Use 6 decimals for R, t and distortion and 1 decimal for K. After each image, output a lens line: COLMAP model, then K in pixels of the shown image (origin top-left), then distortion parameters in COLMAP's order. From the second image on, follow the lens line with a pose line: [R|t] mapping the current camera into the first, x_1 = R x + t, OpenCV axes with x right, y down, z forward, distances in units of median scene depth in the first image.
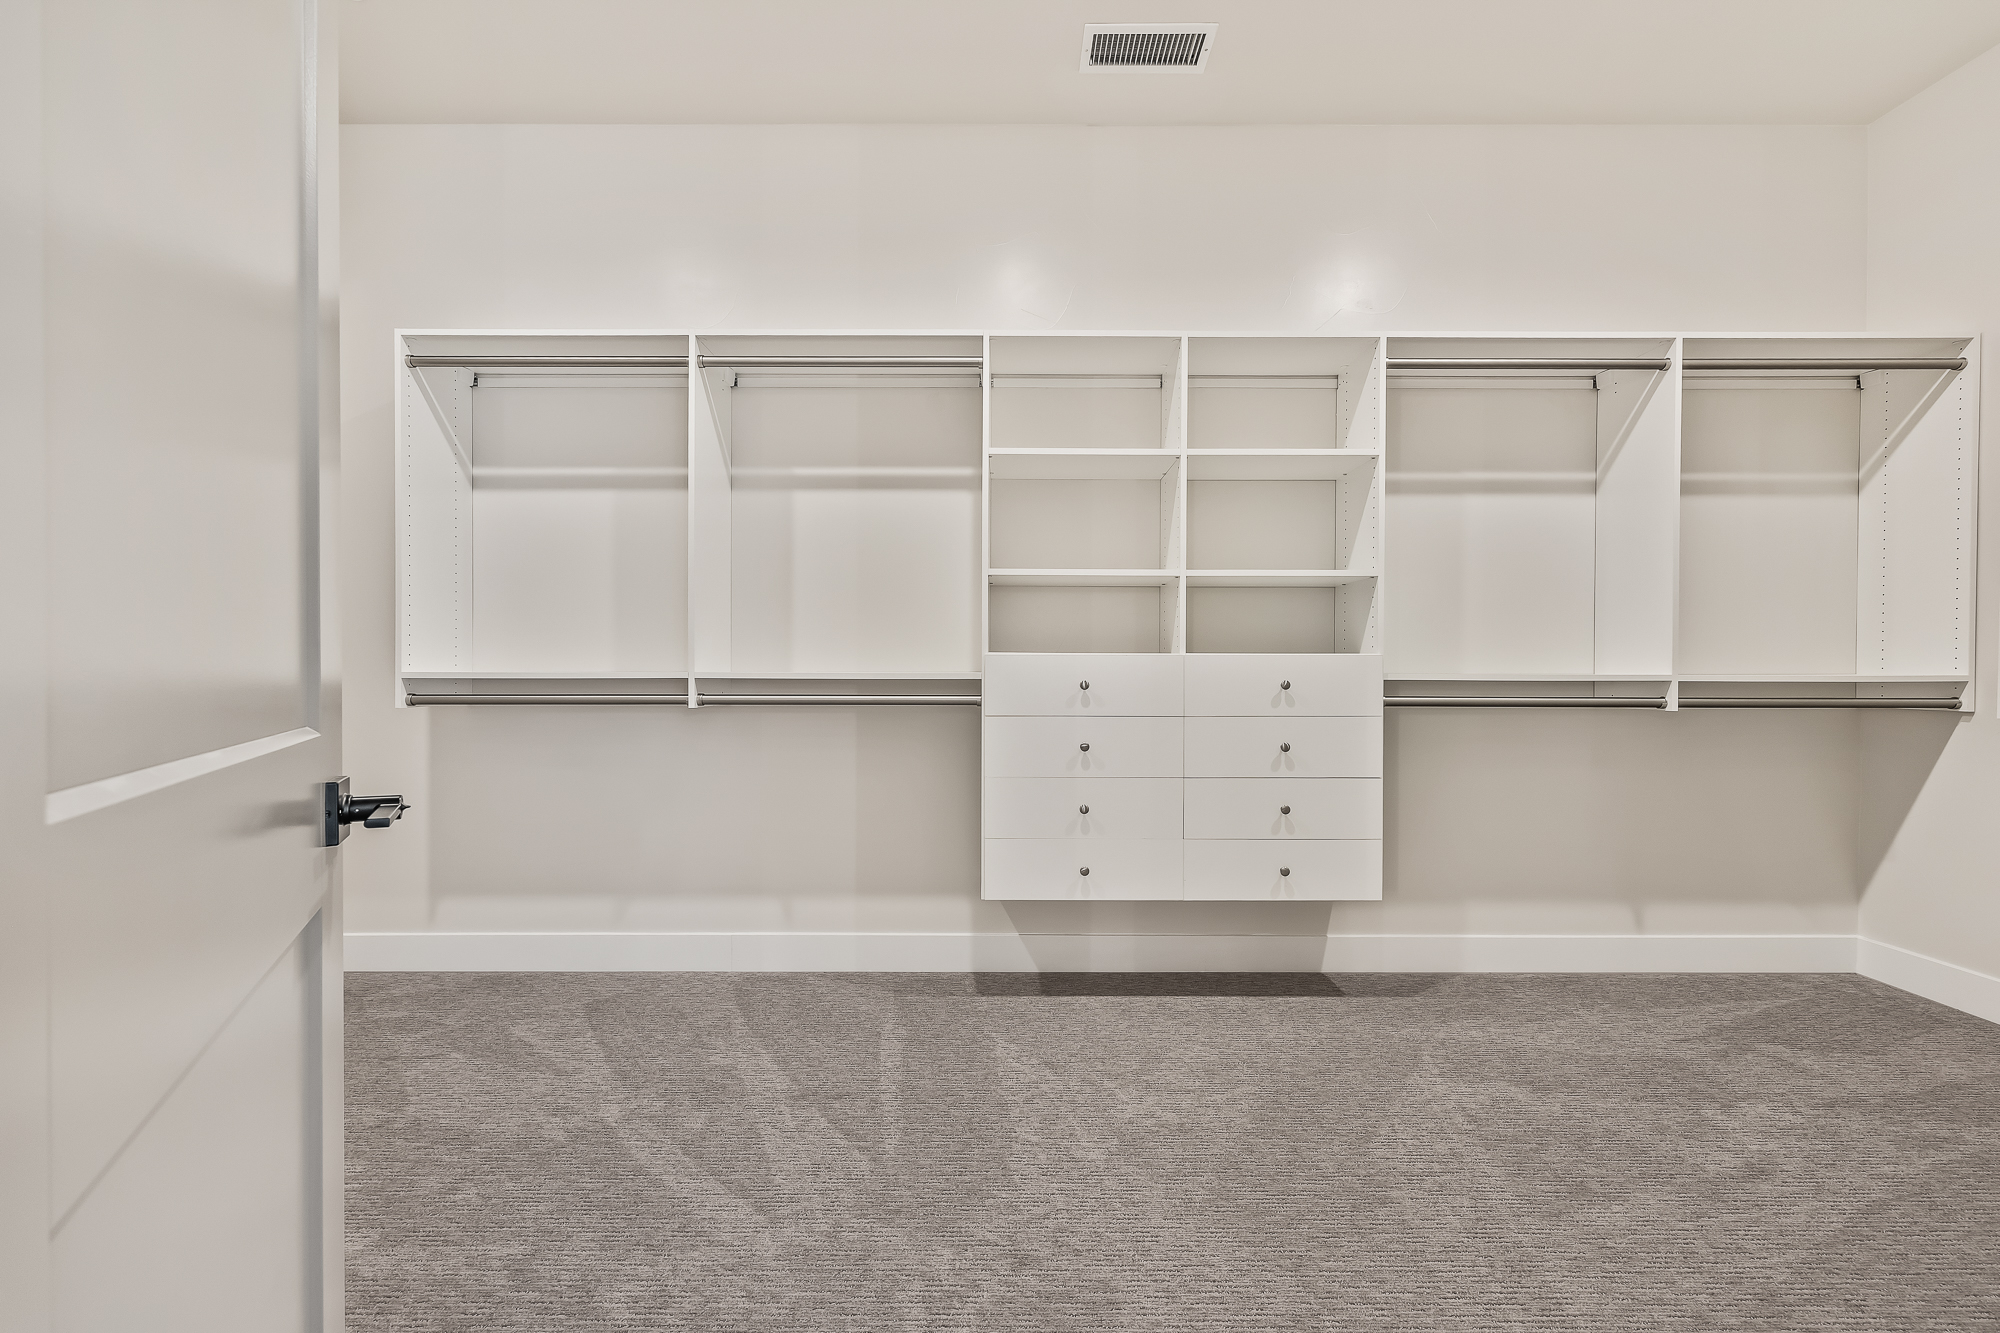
lens RADIAL K [[843.9, 0, 1019.8], [0, 843.9, 664.9], [0, 0, 1]] dist [-0.000600, 0.000144]
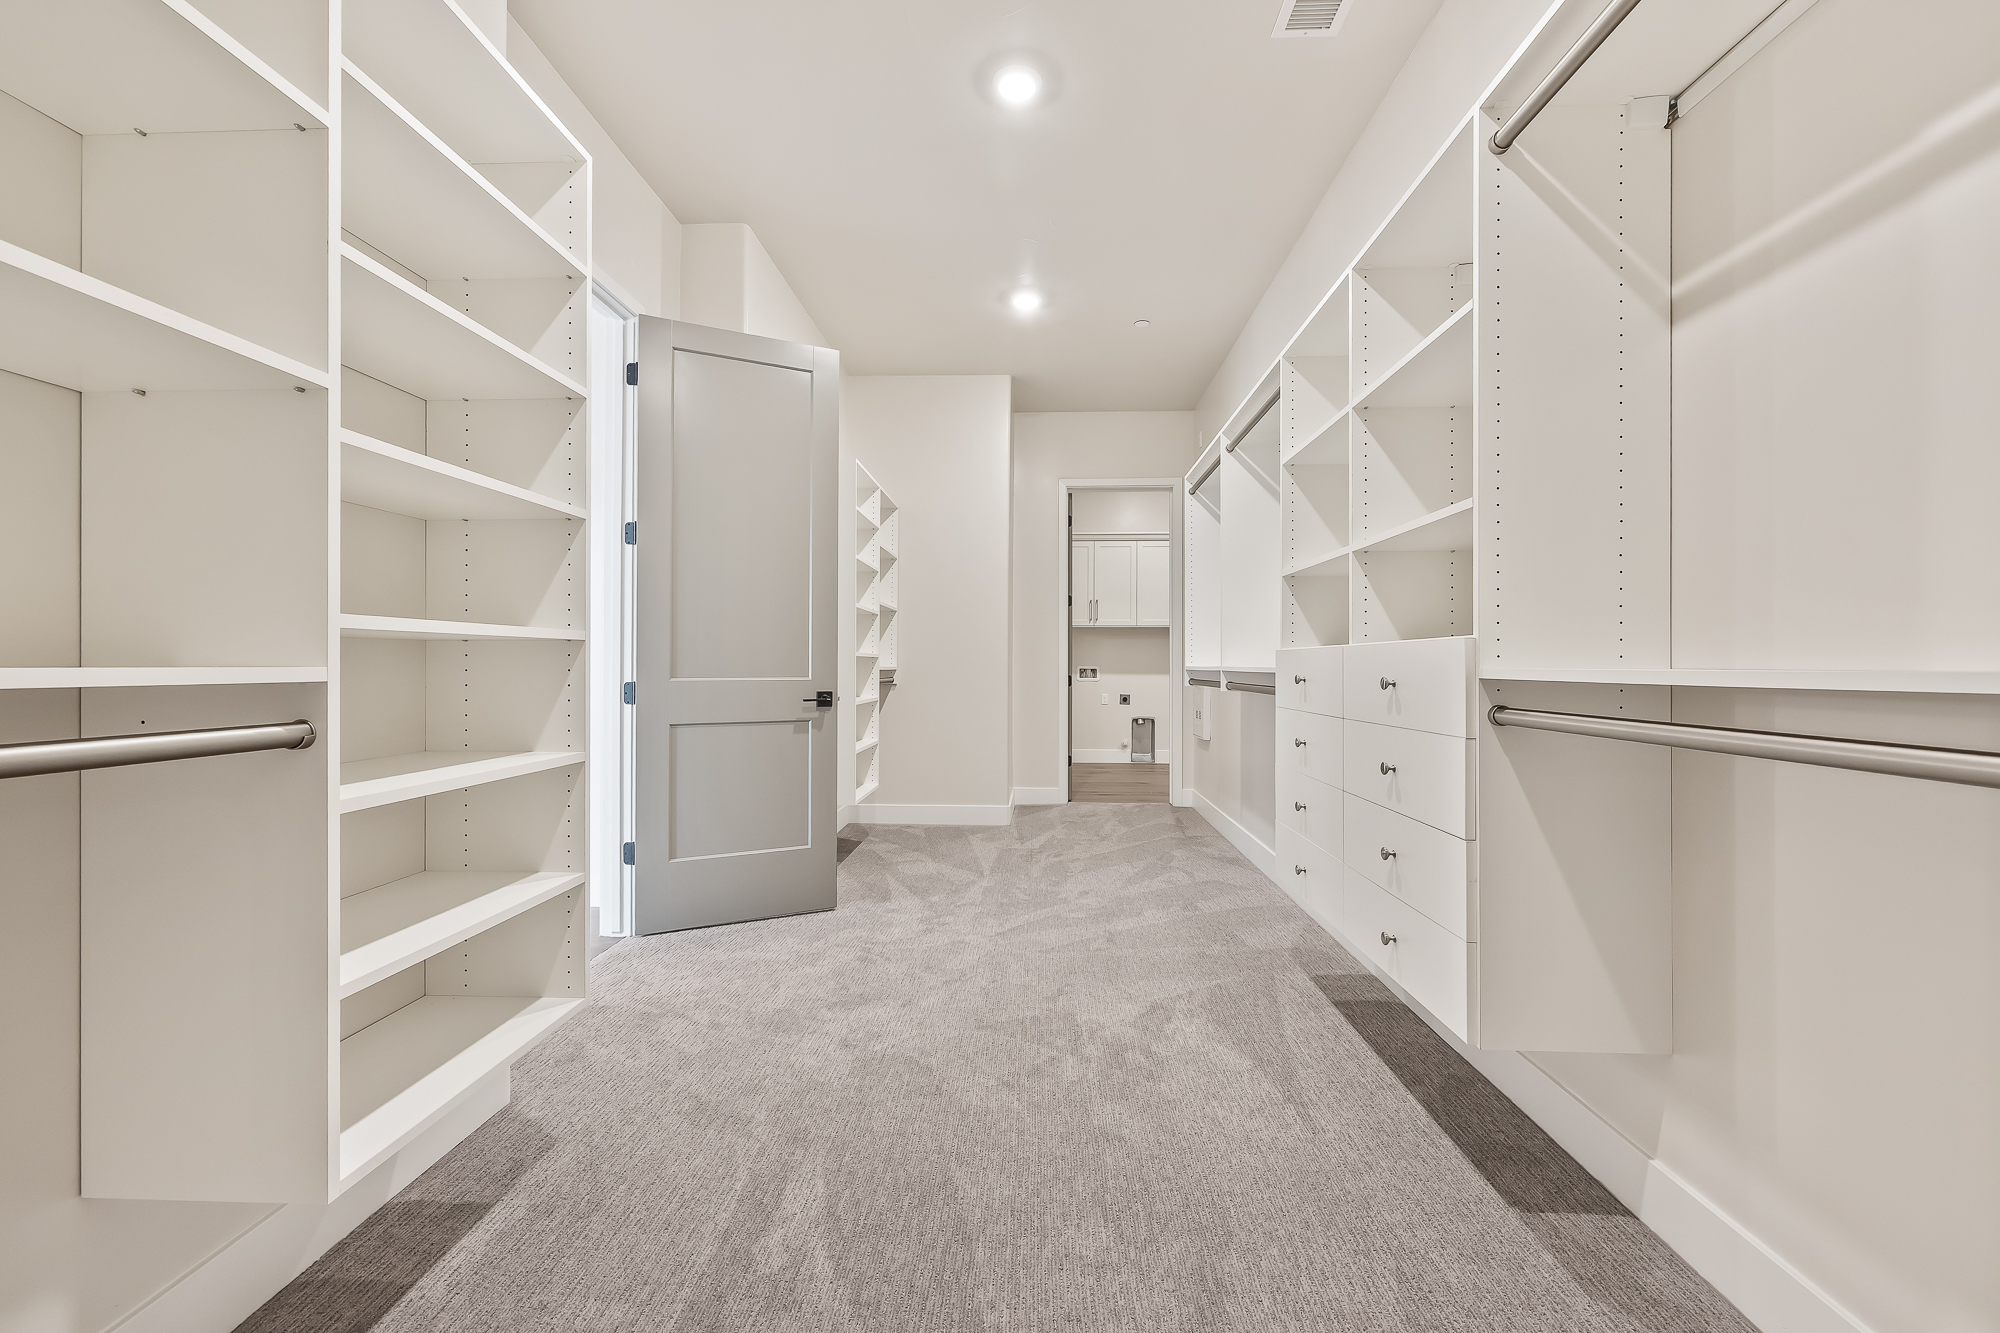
lens RADIAL K [[843.9, 0, 1019.8], [0, 843.9, 664.9], [0, 0, 1]] dist [-0.000600, 0.000144]
pose [[-0.041961, -0.002310, -0.999117, 1.046004], [-0.004658, 0.999987, -0.002117, 0.011151], [0.999108, 0.004565, -0.041972, 0.707071]]
